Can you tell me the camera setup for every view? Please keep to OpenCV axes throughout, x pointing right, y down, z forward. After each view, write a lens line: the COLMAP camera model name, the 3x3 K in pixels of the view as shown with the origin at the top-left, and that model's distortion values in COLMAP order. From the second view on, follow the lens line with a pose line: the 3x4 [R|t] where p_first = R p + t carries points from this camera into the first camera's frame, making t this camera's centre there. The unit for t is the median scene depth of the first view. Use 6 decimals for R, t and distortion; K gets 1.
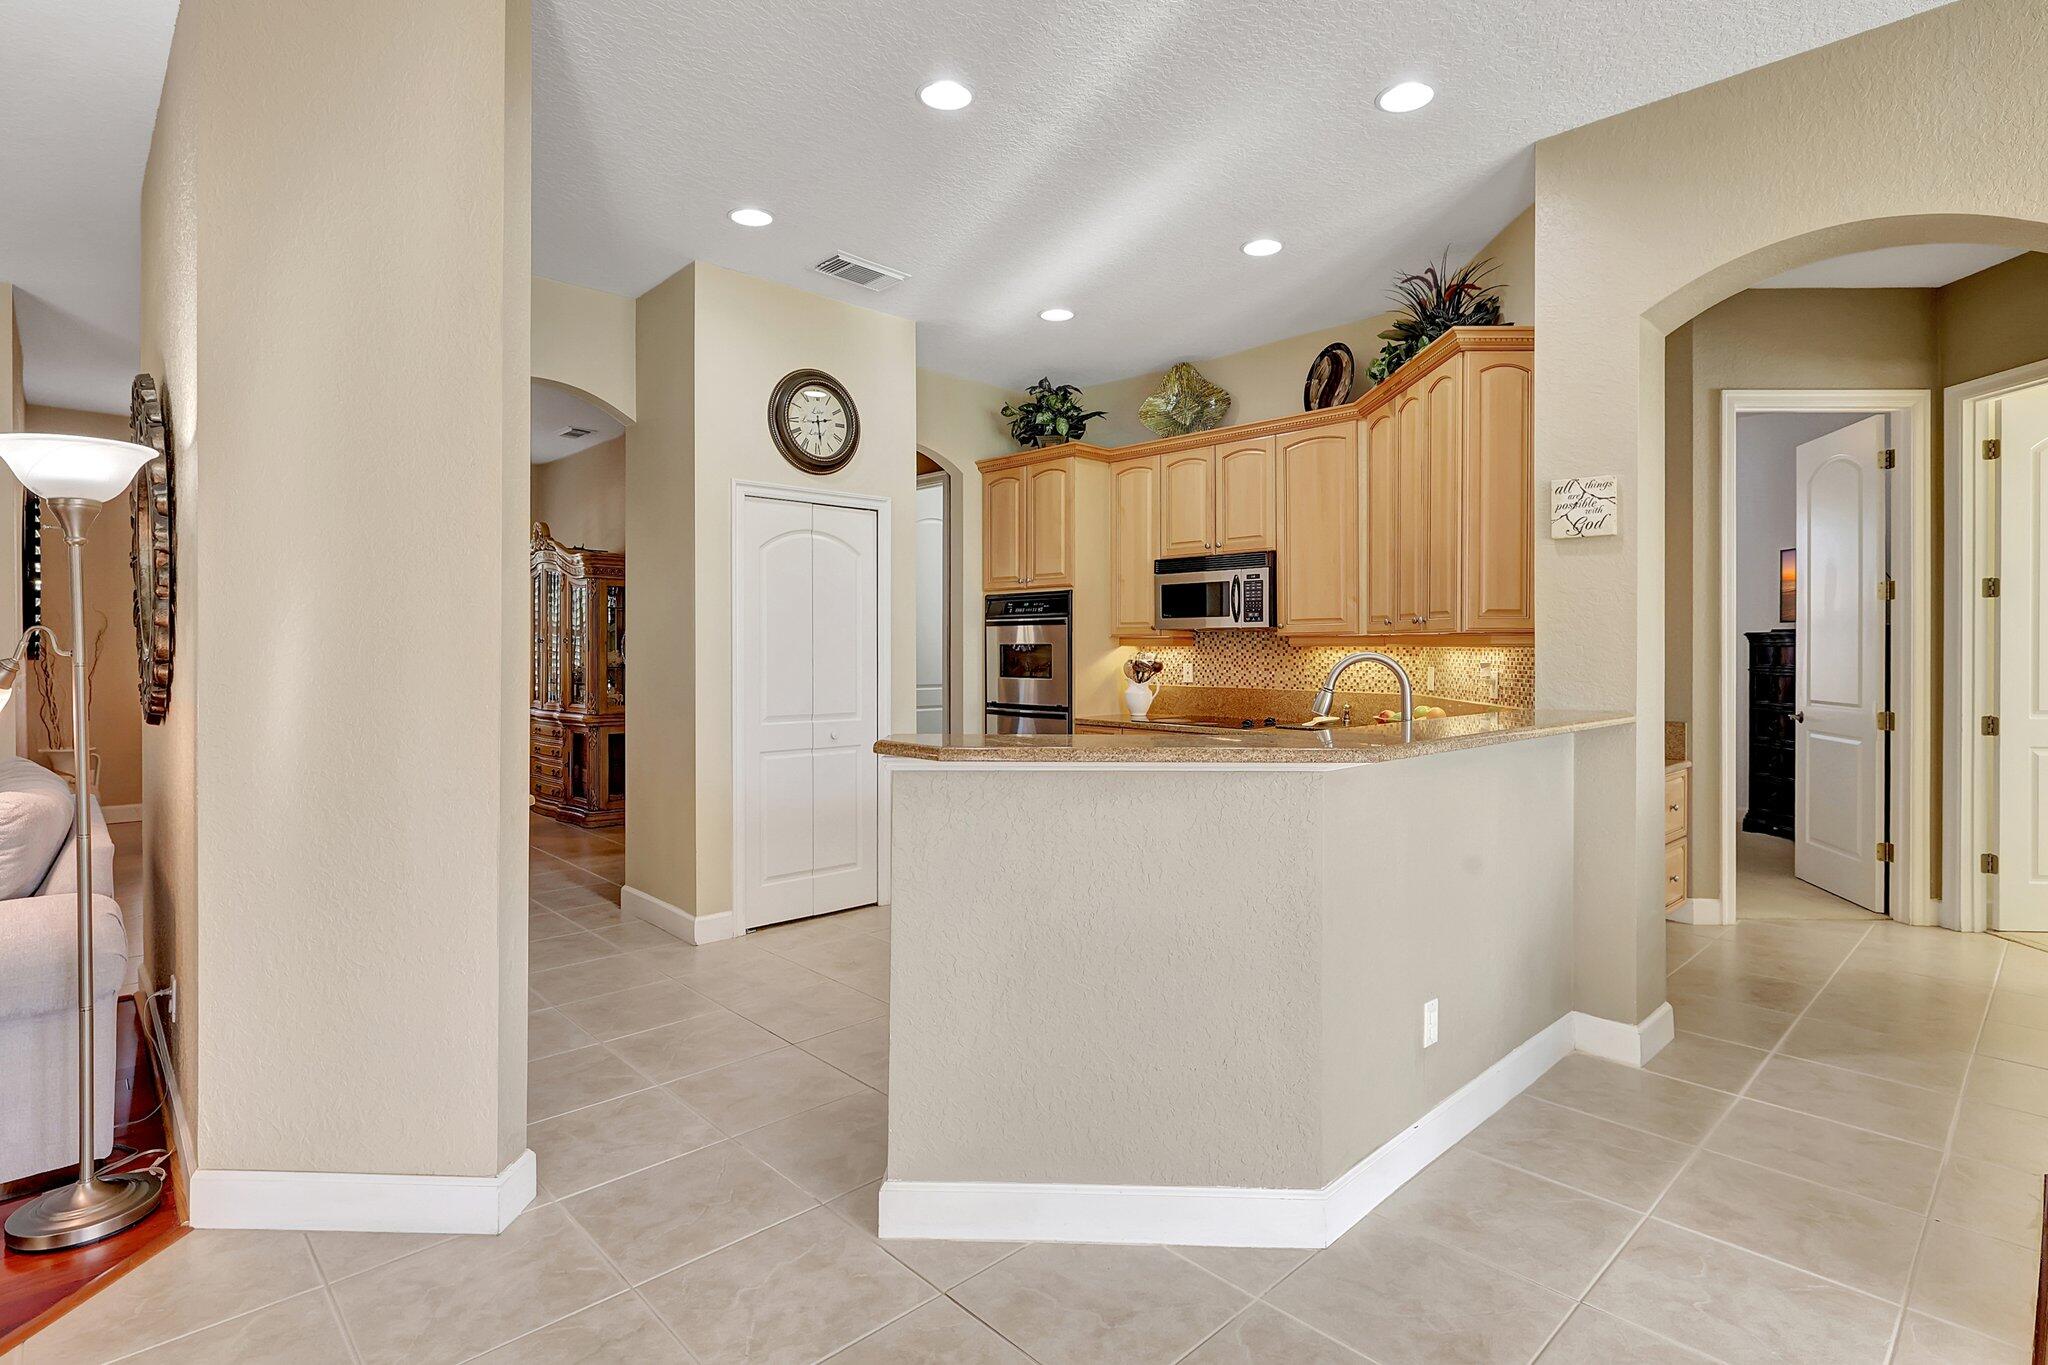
lens RADIAL K [[981.8, 0, 1022.5], [0, 981.8, 669.8], [0, 0, 1]] dist [-0.010255, 0.000438]
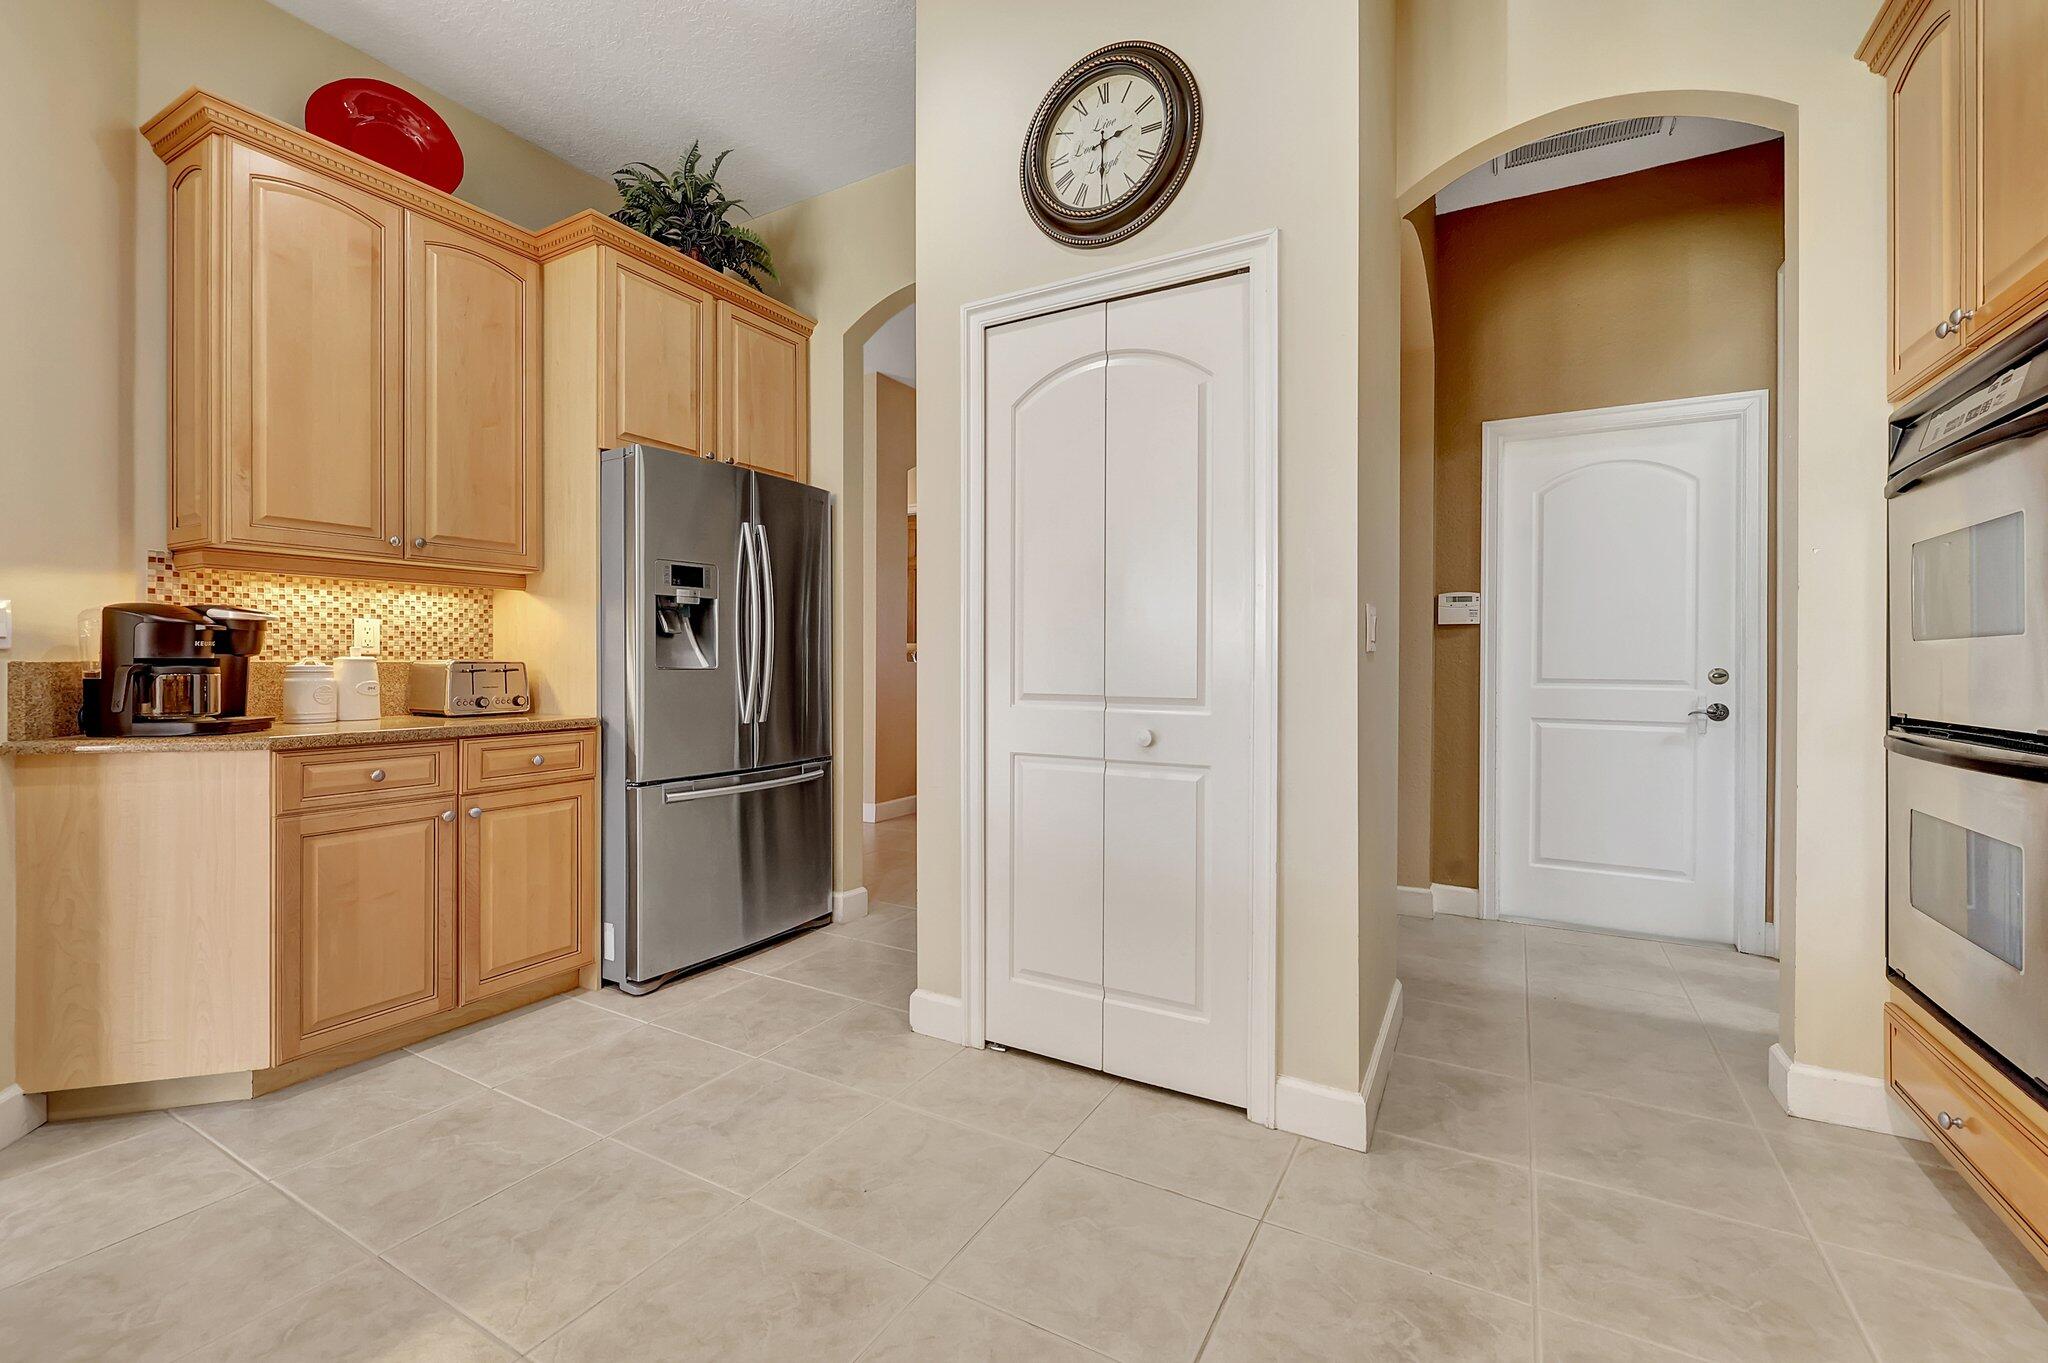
lens RADIAL K [[864.9, 0, 1017.0], [0, 864.9, 665.8], [0, 0, 1]] dist [-0.005123, 0.000216]
pose [[0.290919, 0.006789, -0.956723, 0.202442], [-0.021959, 0.999759, 0.000417, 0.027282], [0.956496, 0.020887, 0.290998, 0.739636]]
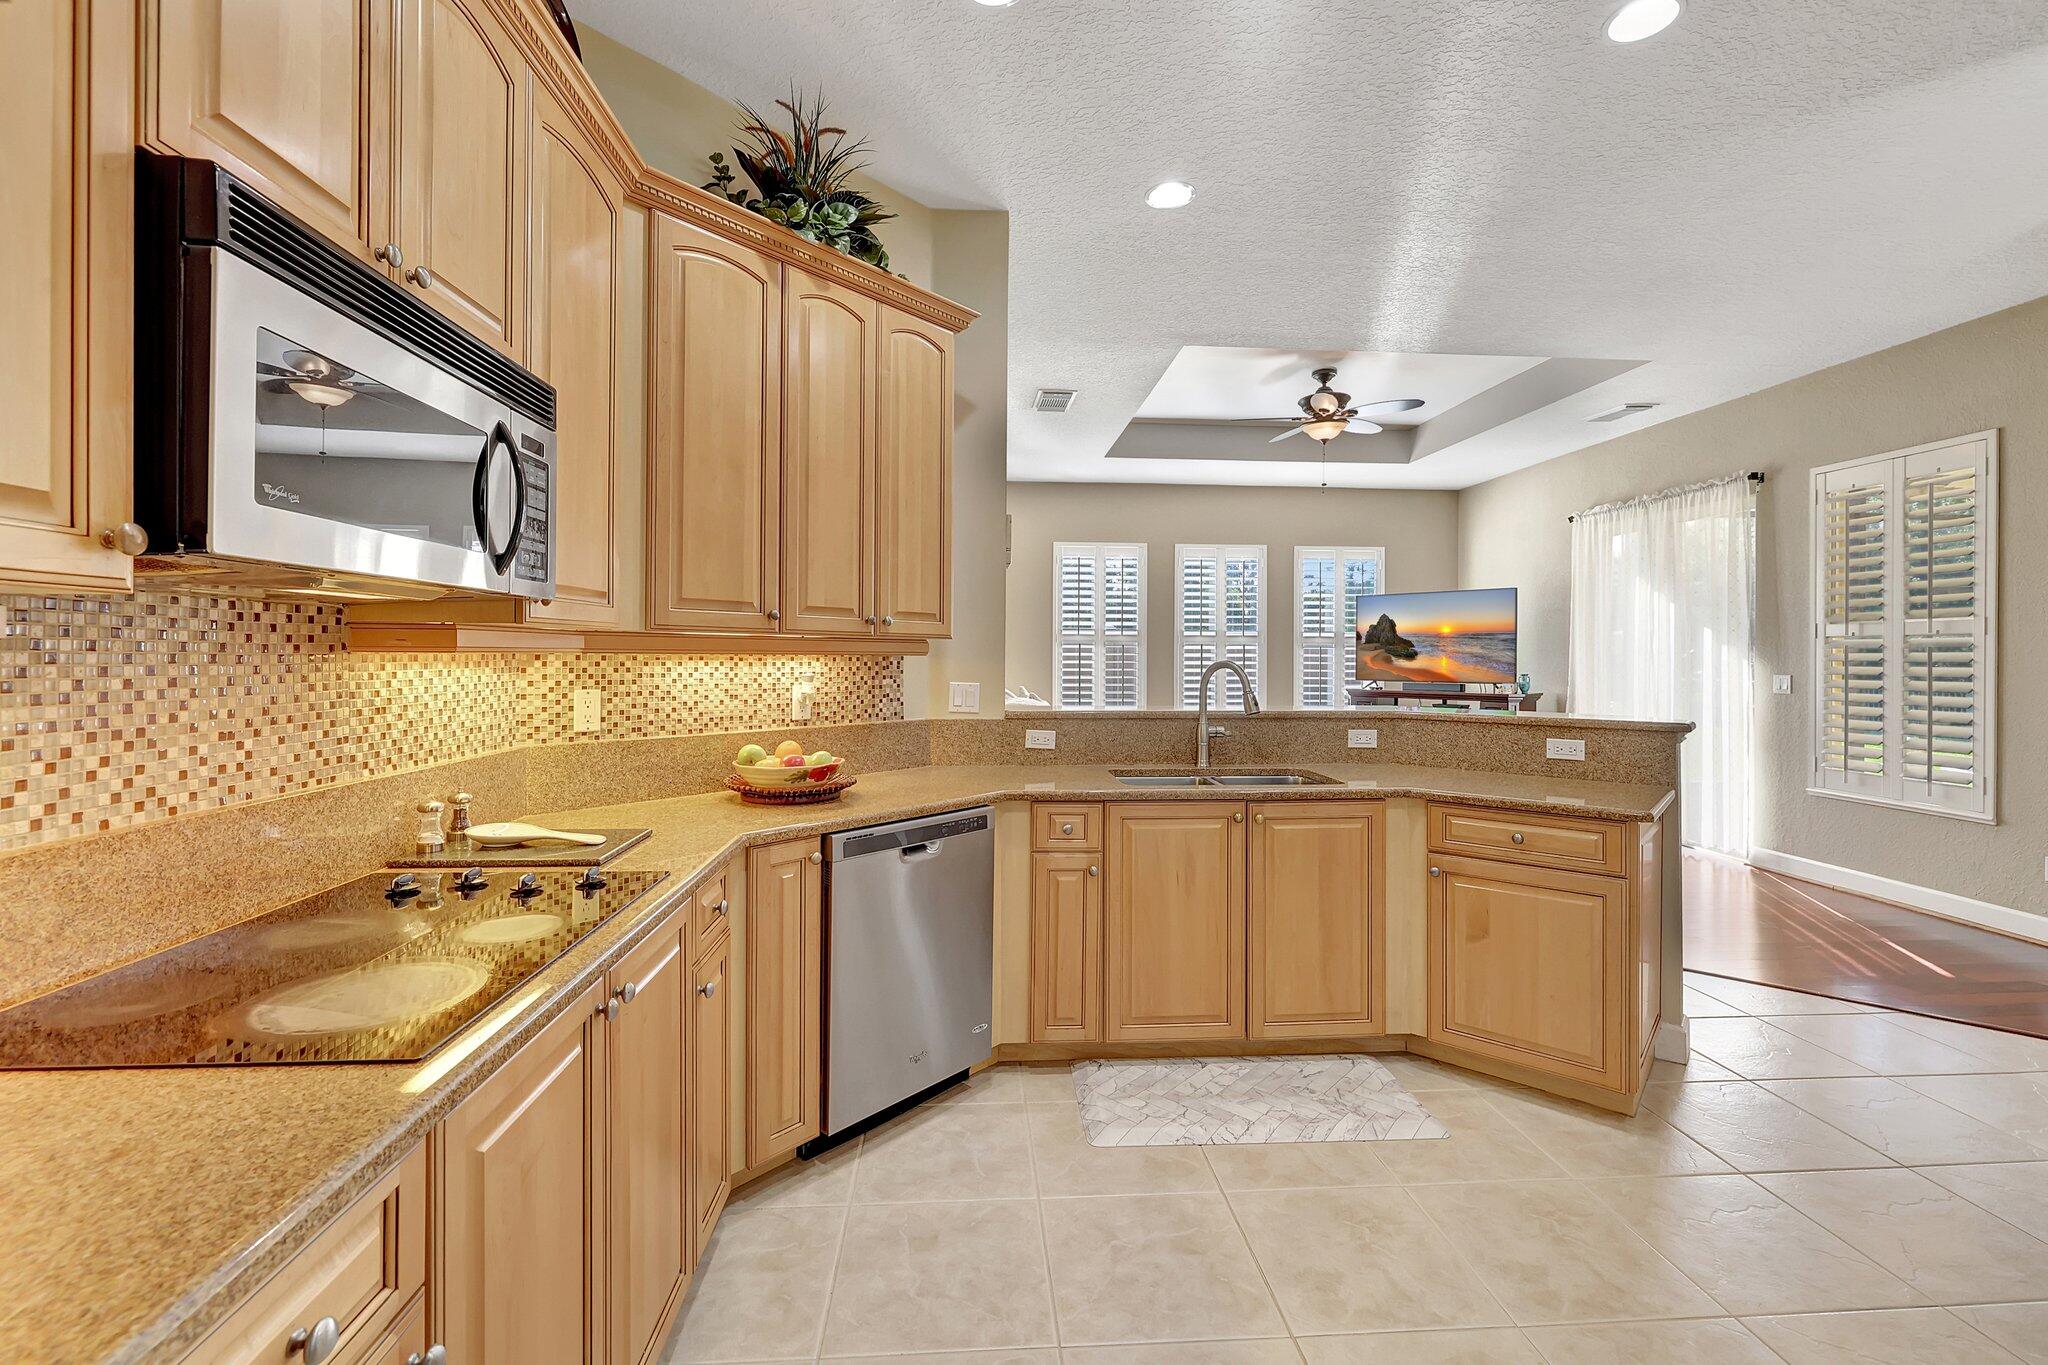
lens RADIAL K [[864.9, 0, 1024.8], [0, 864.9, 662.2], [0, 0, 1]] dist [-0.005123, 0.000216]
pose [[-0.774000, -0.009267, 0.633118, -0.079920], [0.009941, 0.999592, 0.026785, -0.026480], [-0.633108, 0.027025, -0.773592, 1.098820]]
